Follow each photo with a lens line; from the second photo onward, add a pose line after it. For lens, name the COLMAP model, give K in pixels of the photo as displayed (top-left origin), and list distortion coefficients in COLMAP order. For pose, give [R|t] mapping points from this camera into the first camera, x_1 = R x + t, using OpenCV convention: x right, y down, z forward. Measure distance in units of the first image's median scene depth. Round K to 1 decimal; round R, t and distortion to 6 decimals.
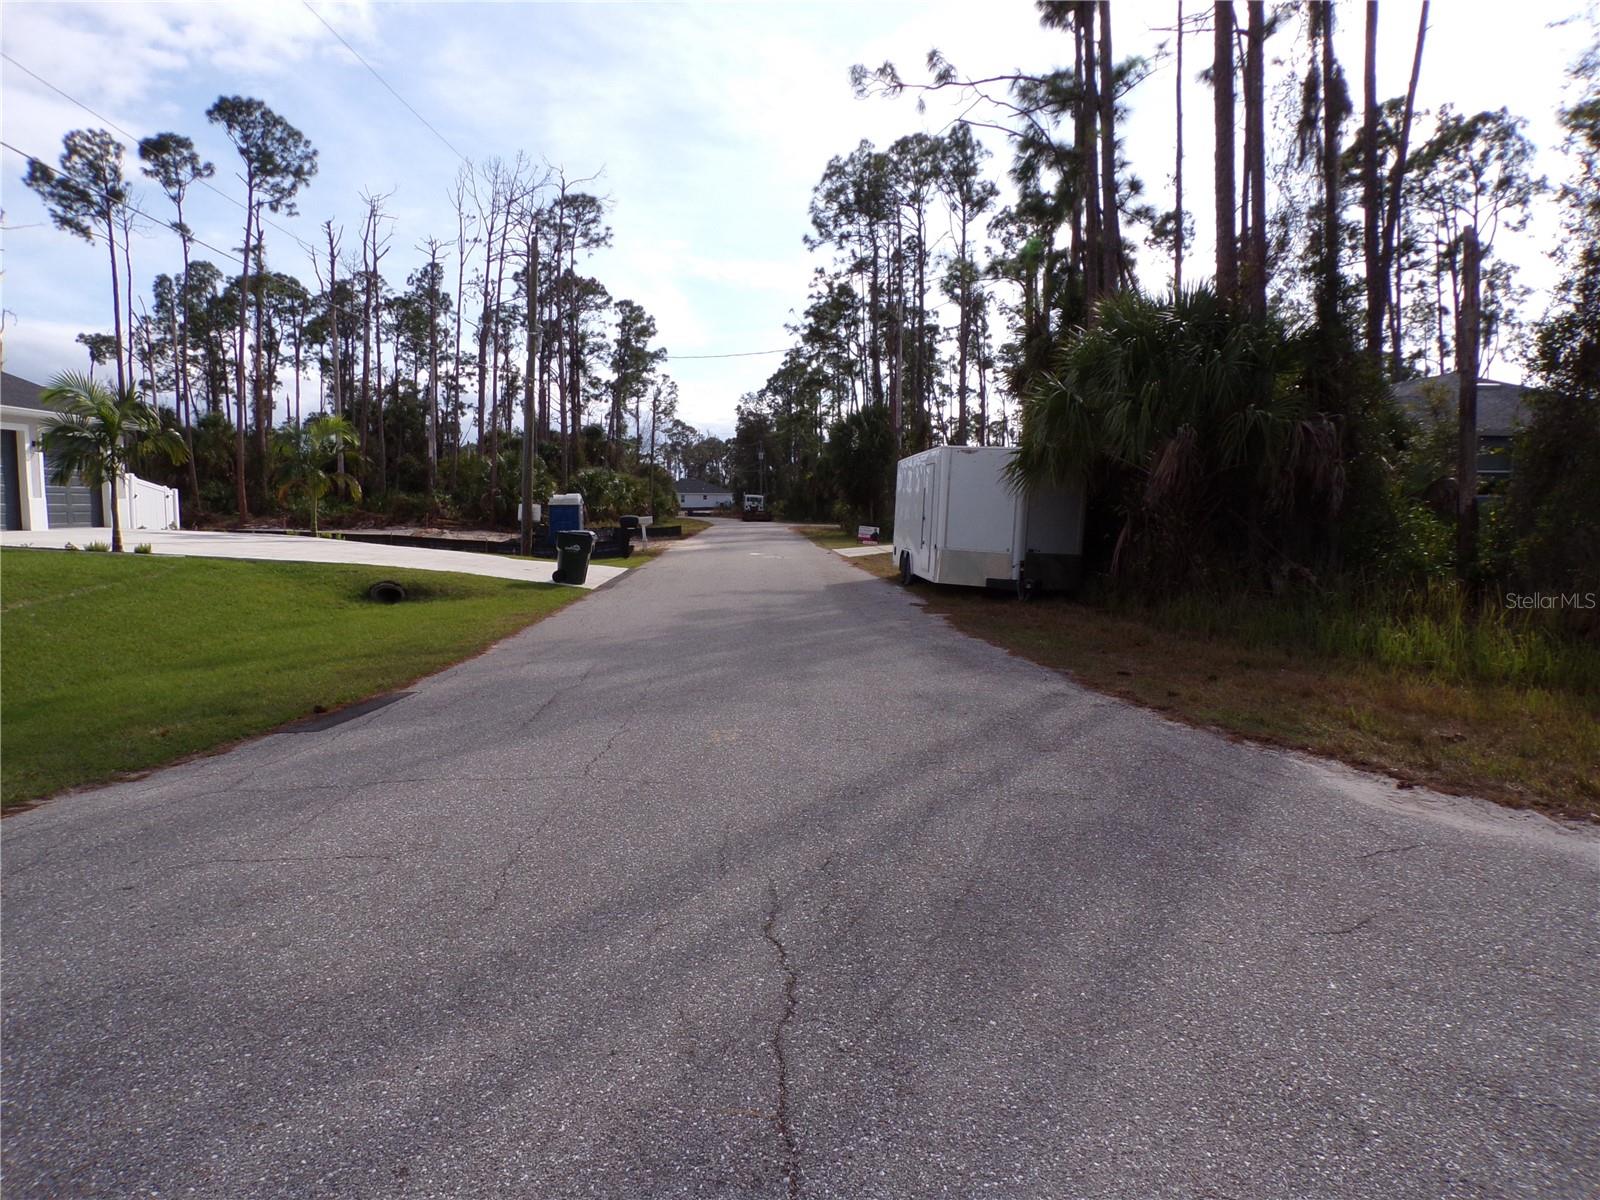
lens RADIAL K [[1097.3, 0, 795.4], [0, 1097.3, 591.7], [0, 0, 1]] dist [-0.056548, 0.001323]
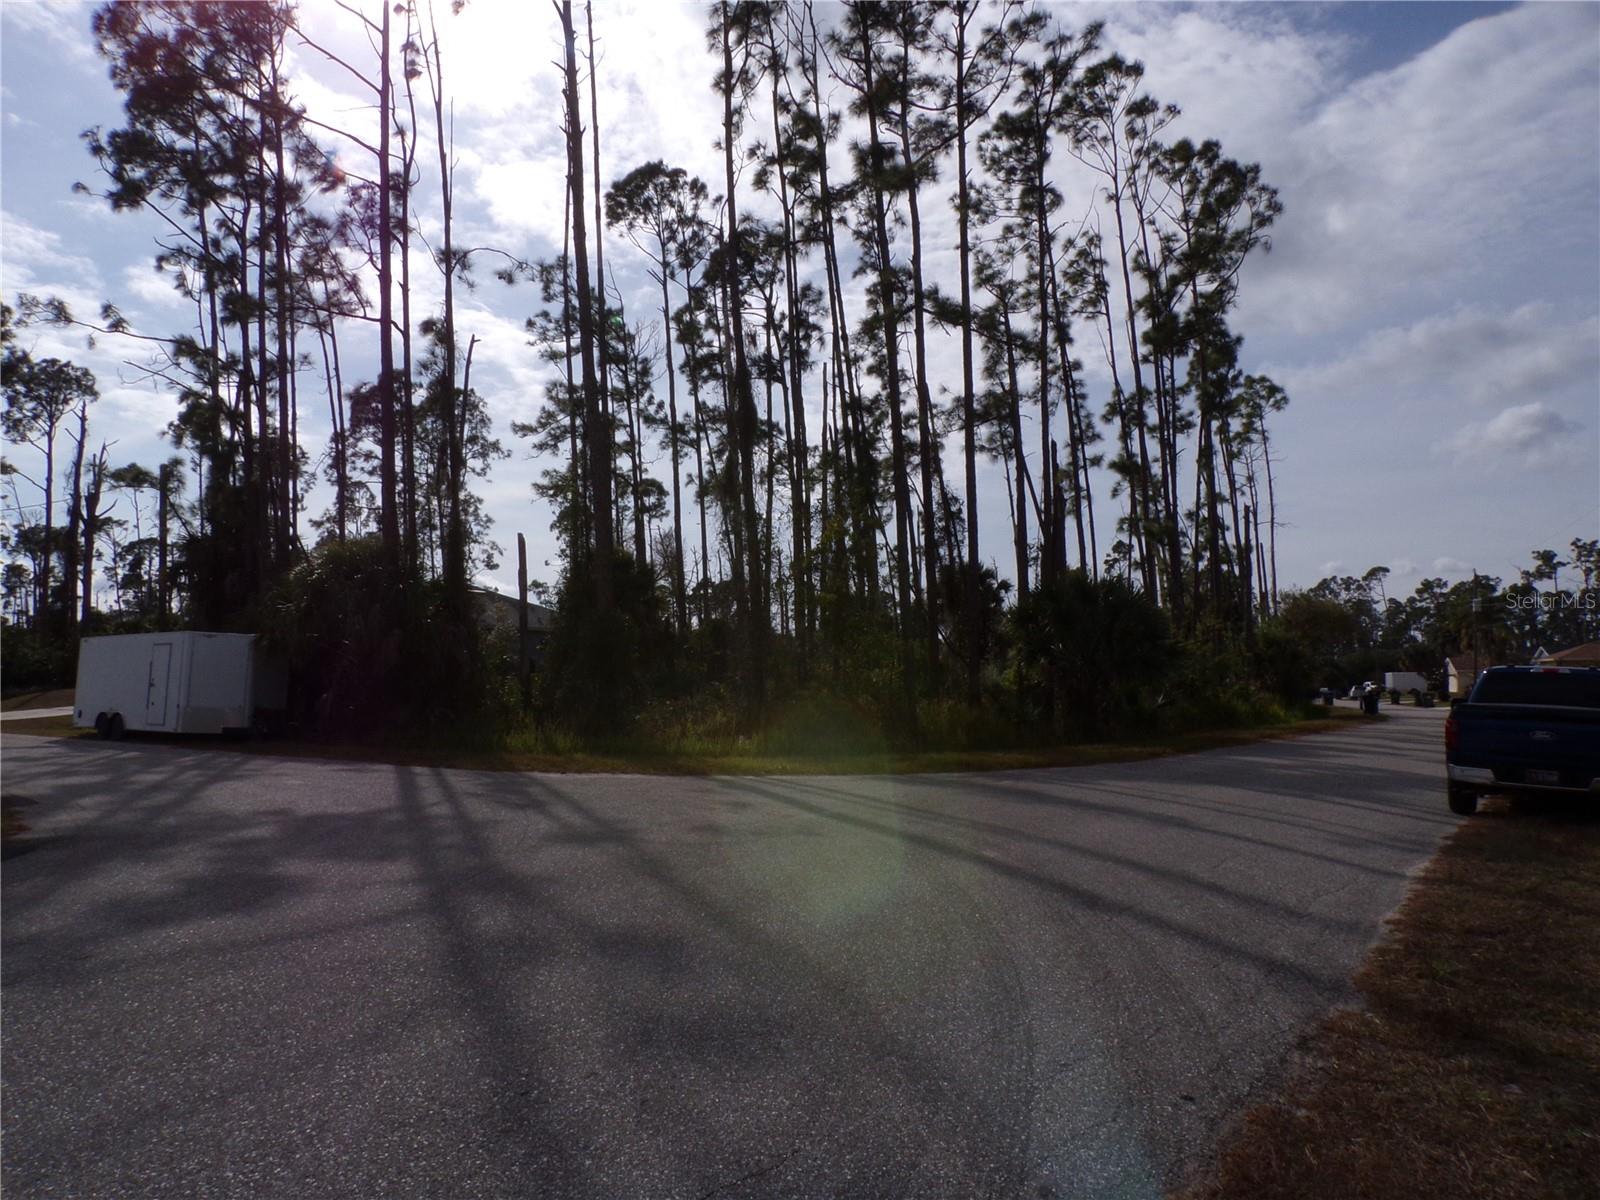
lens RADIAL K [[1097.3, 0, 799.8], [0, 1097.3, 599.4], [0, 0, 1]] dist [-0.056548, 0.001323]
pose [[0.604394, 0.044785, 0.795426, -0.284987], [0.060169, 0.993001, -0.101628, 0.006283], [-0.794410, 0.109283, 0.597469, -0.263872]]
